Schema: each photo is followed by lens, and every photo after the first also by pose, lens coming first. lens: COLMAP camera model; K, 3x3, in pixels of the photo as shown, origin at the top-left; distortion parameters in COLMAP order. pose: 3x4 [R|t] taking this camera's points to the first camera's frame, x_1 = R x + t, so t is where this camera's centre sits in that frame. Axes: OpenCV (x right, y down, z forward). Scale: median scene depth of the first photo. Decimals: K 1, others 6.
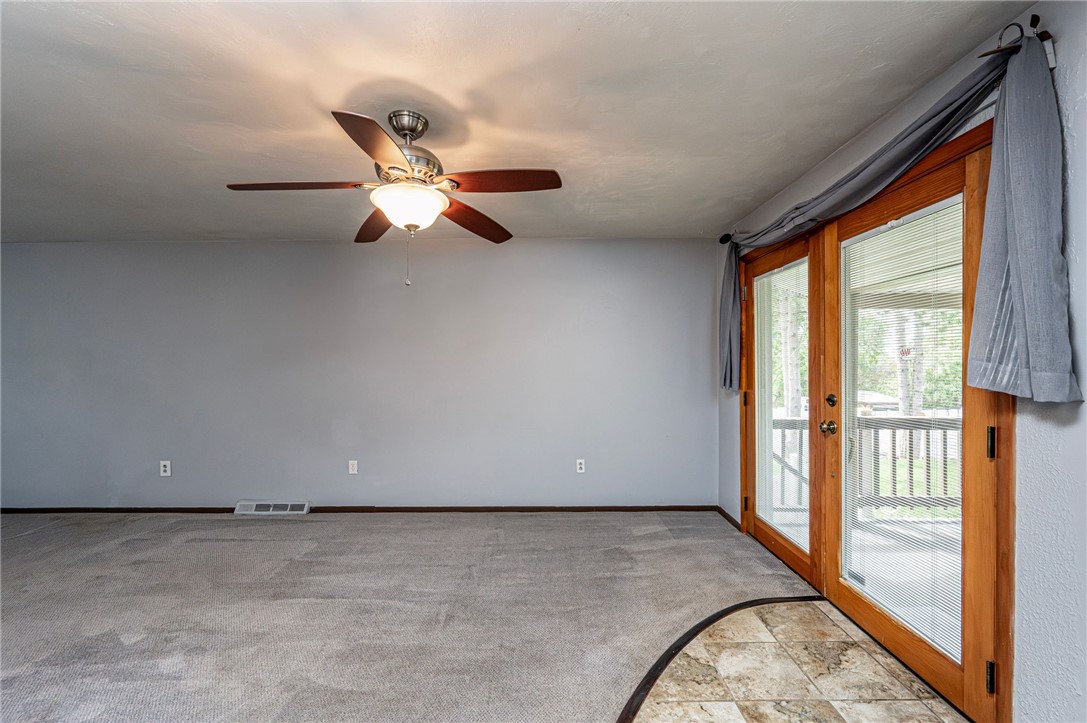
lens RADIAL K [[436.1, 0, 541.0], [0, 436.1, 363.4], [0, 0, 1]] dist [0.000669, 0.000057]
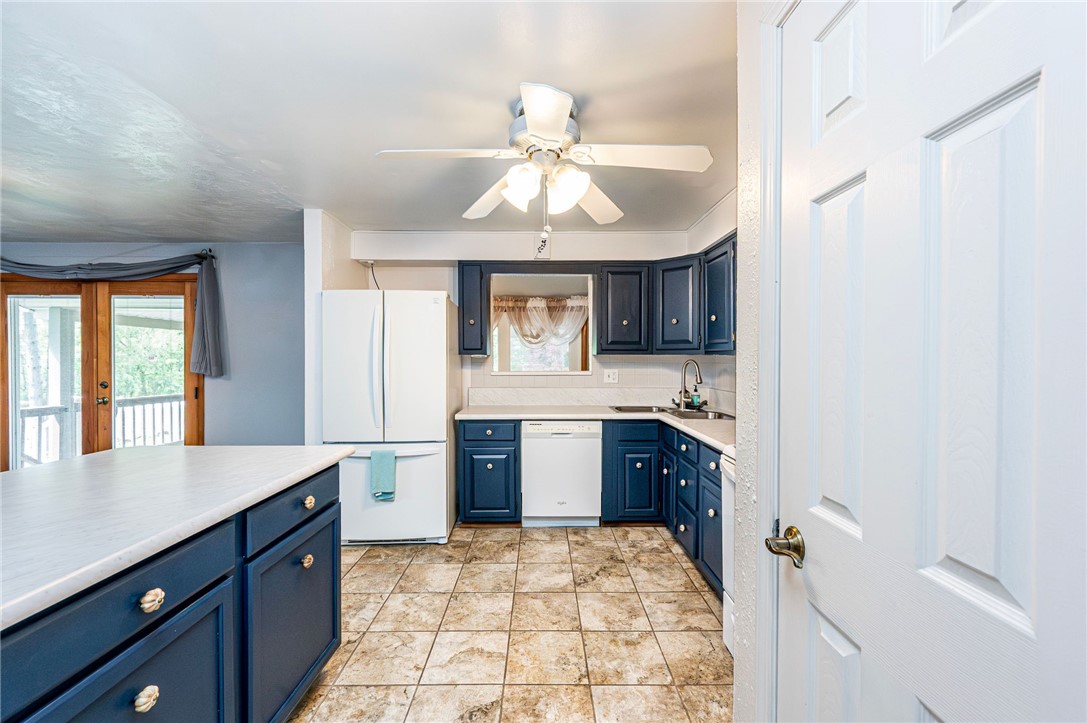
lens RADIAL K [[436.1, 0, 541.0], [0, 436.1, 363.4], [0, 0, 1]] dist [0.000669, 0.000057]
pose [[-0.011478, -0.008341, 0.999899, -1.077102], [0.000558, 0.999965, 0.008348, -0.013954], [-0.999934, 0.000654, -0.011473, -0.703297]]
